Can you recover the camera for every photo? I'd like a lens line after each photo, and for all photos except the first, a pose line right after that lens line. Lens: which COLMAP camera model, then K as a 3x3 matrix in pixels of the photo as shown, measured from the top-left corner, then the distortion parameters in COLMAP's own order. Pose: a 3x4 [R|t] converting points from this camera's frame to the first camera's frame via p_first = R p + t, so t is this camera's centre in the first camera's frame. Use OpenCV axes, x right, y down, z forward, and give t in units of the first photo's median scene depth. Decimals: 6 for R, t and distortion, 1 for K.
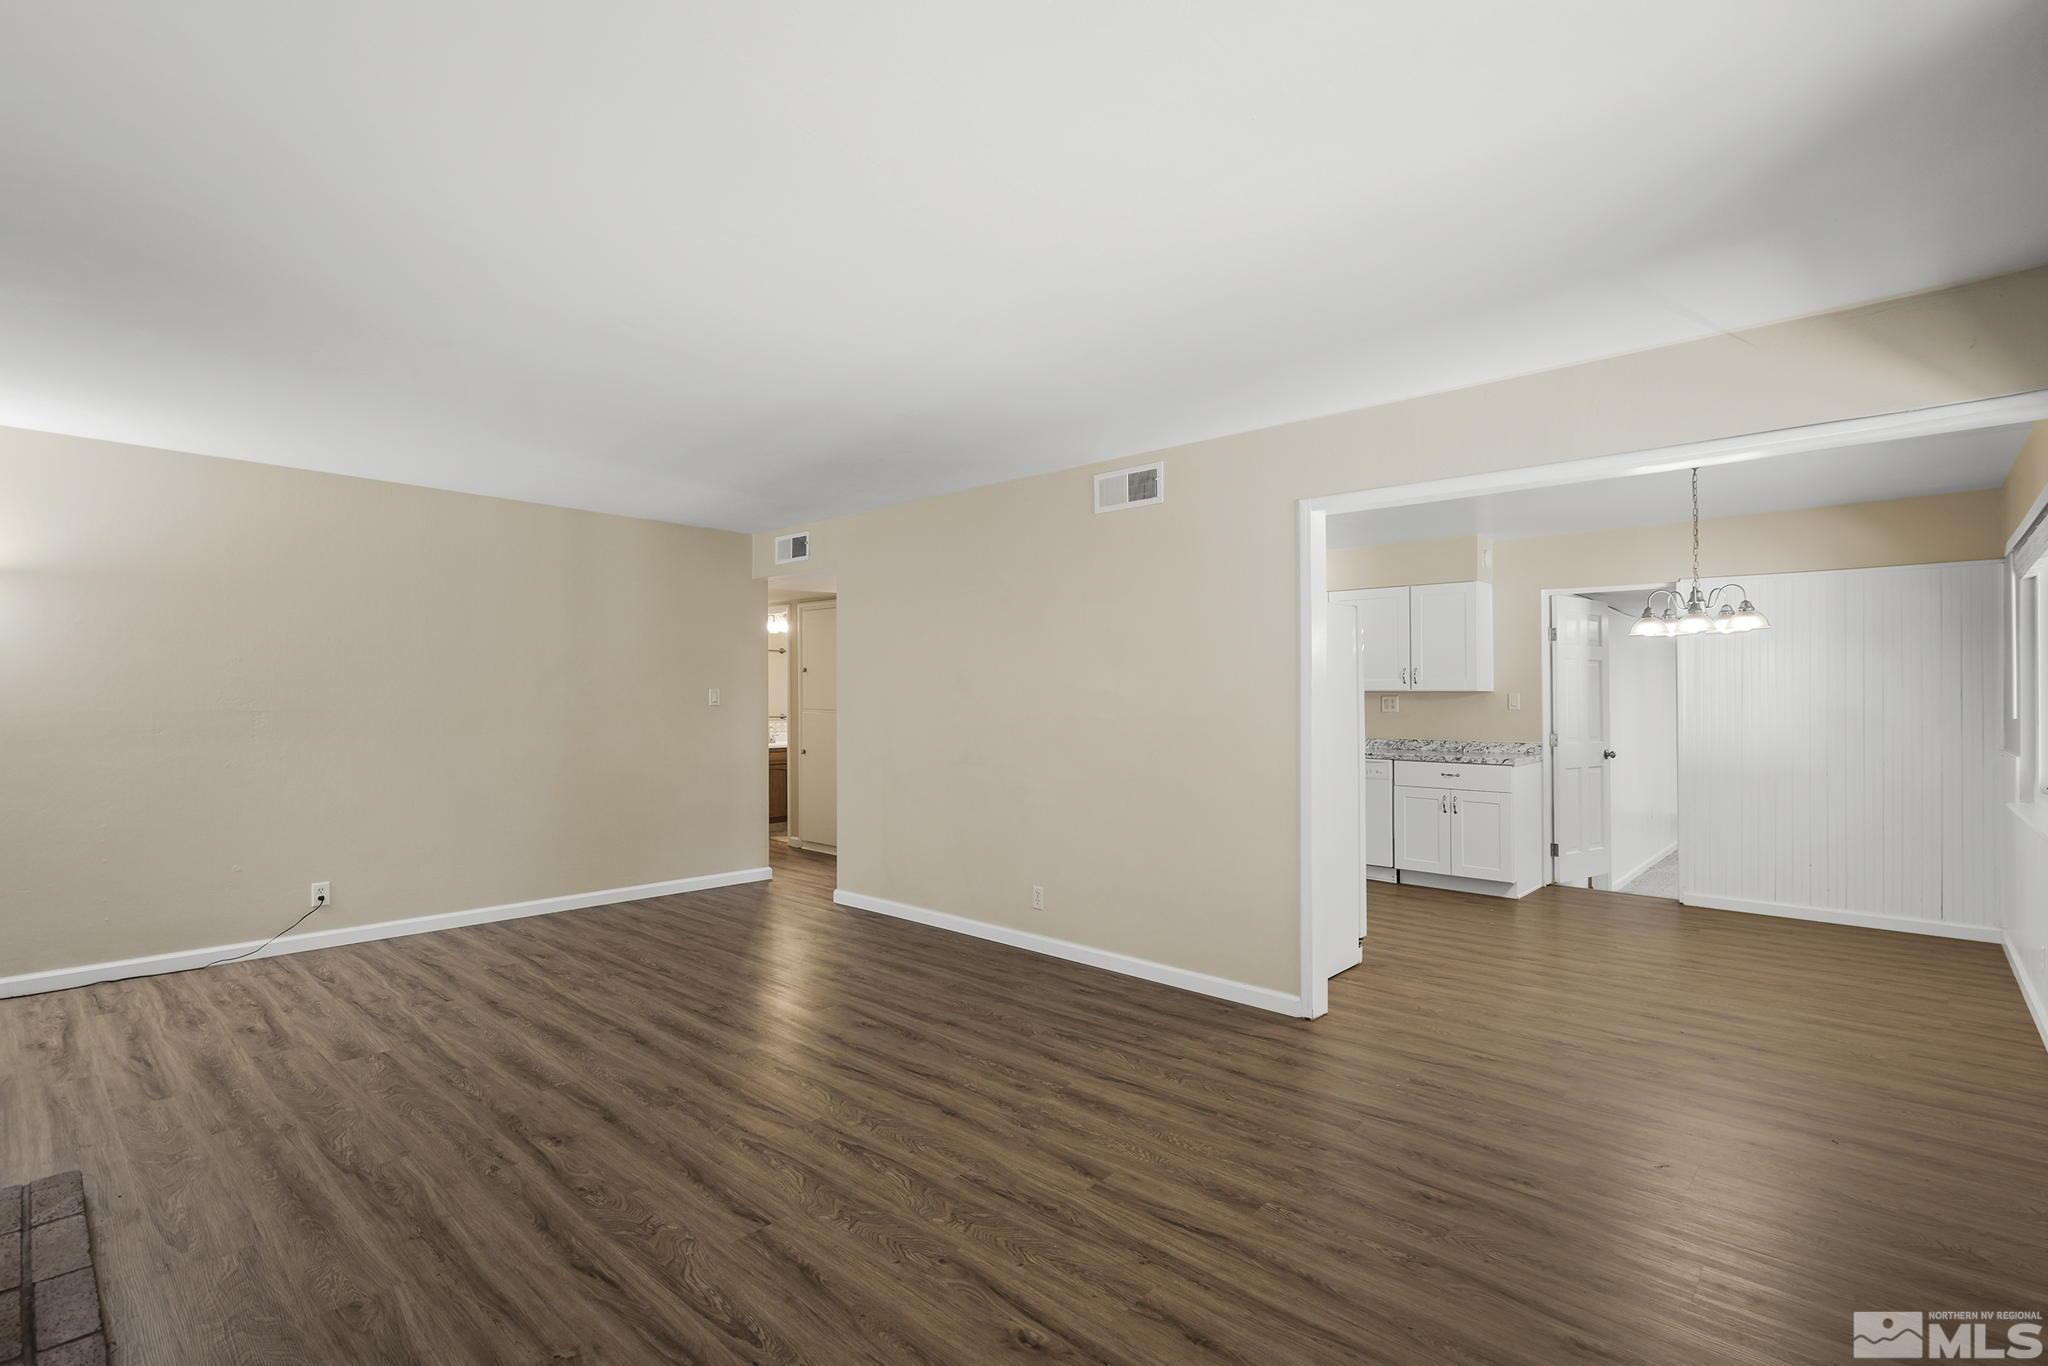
lens RADIAL K [[941.3, 0, 1027.9], [0, 941.3, 680.1], [0, 0, 1]] dist [0.000075, 0.002189]
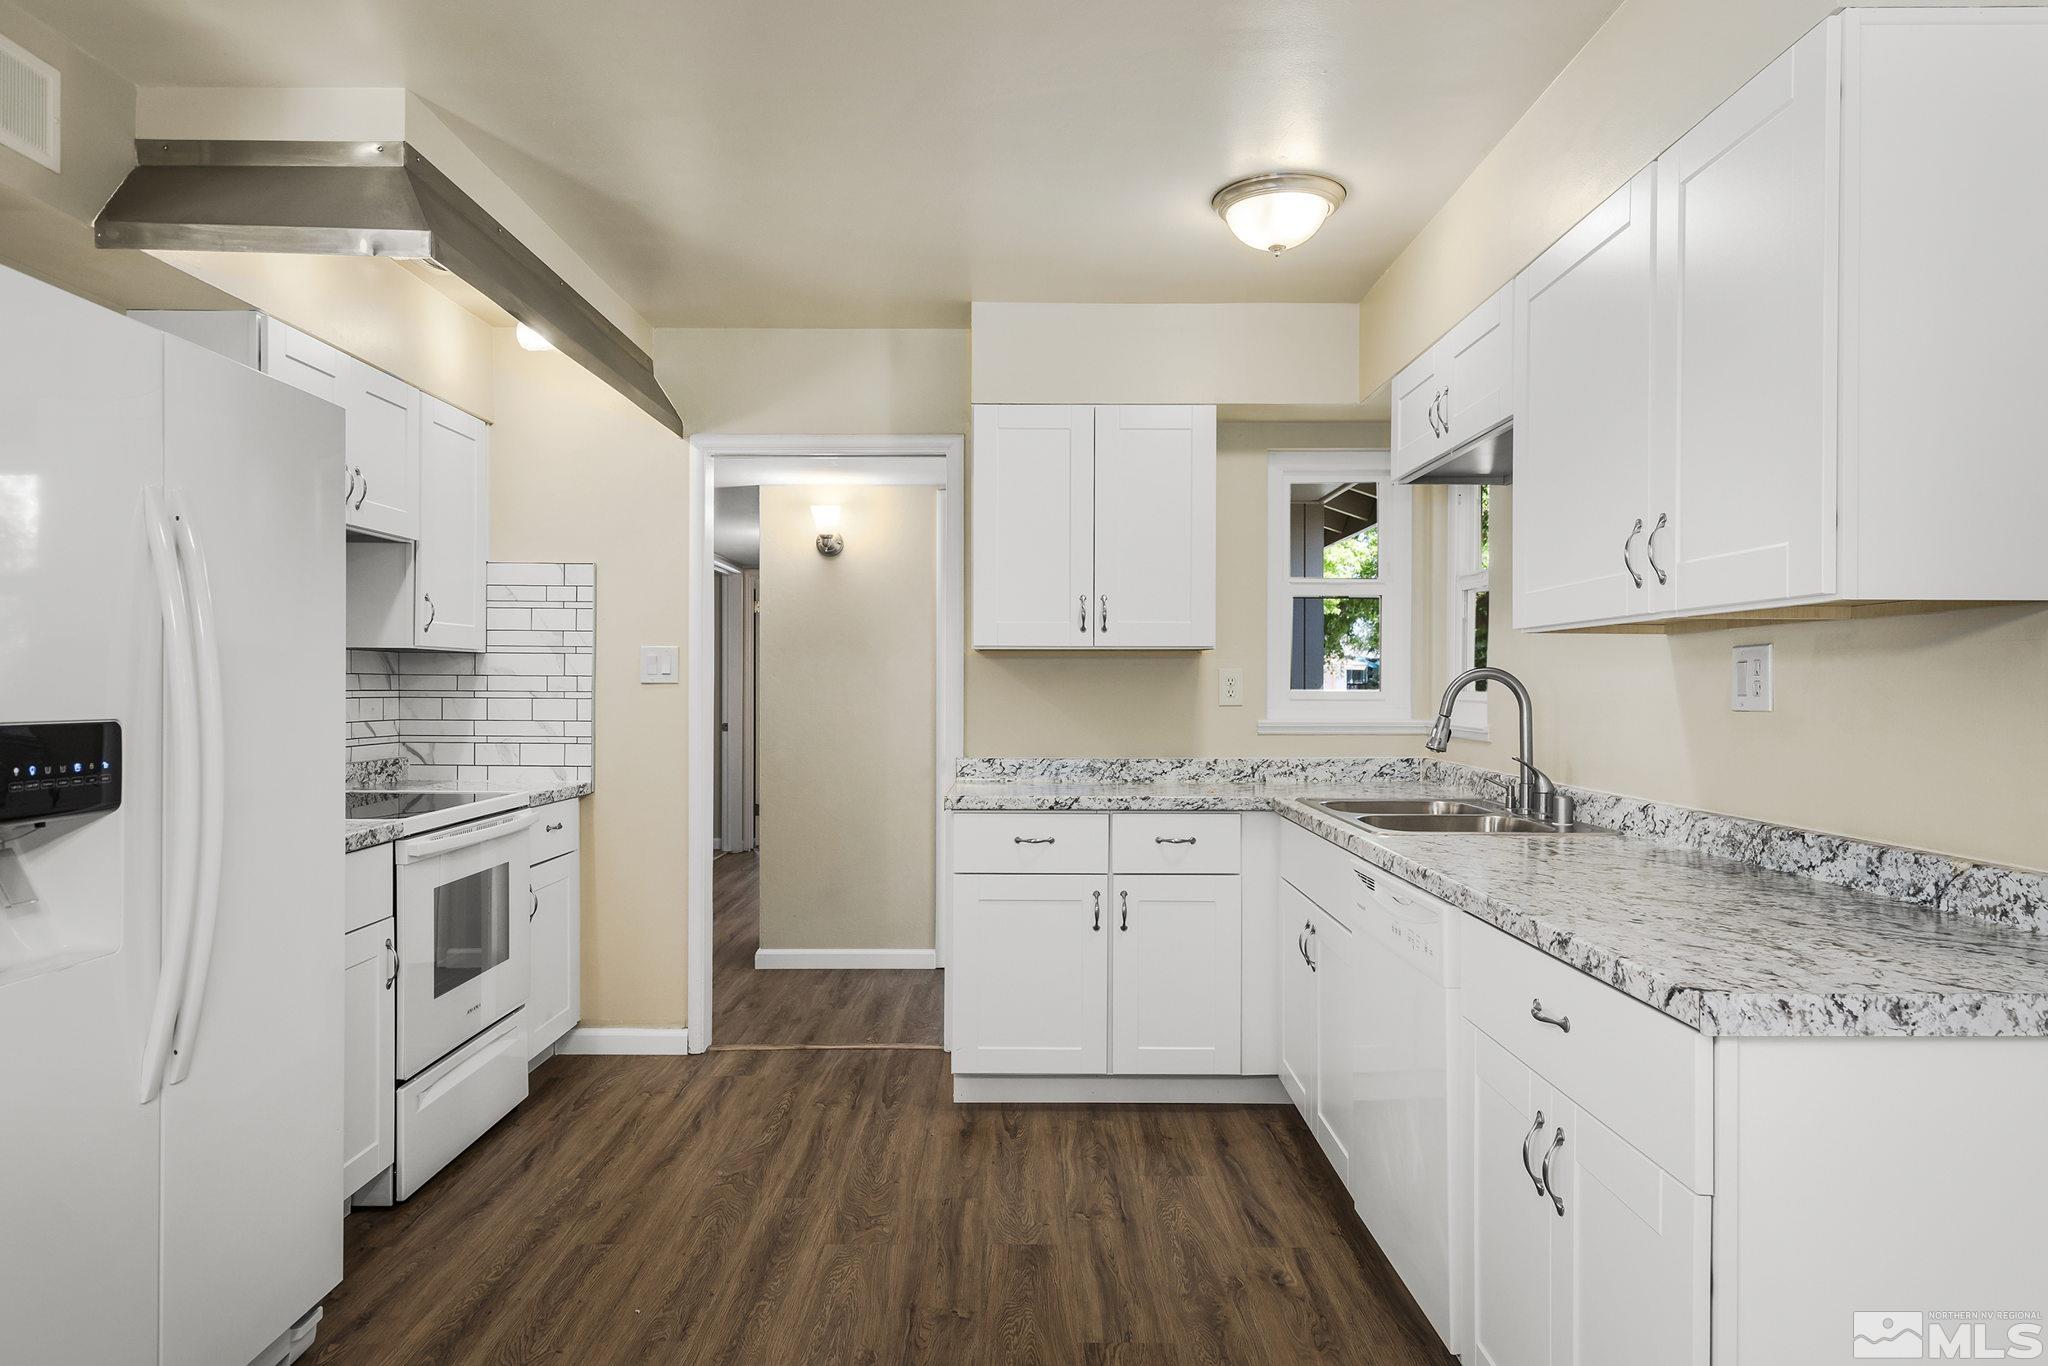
lens RADIAL K [[1284.9, 0, 1013.0], [0, 1284.9, 695.3], [0, 0, 1]] dist [0.011293, 0.001534]
pose [[0.683465, 0.004481, -0.729970, 0.547018], [0.012404, 0.999765, 0.017751, 0.023786], [0.729878, -0.021187, 0.683249, 0.692452]]
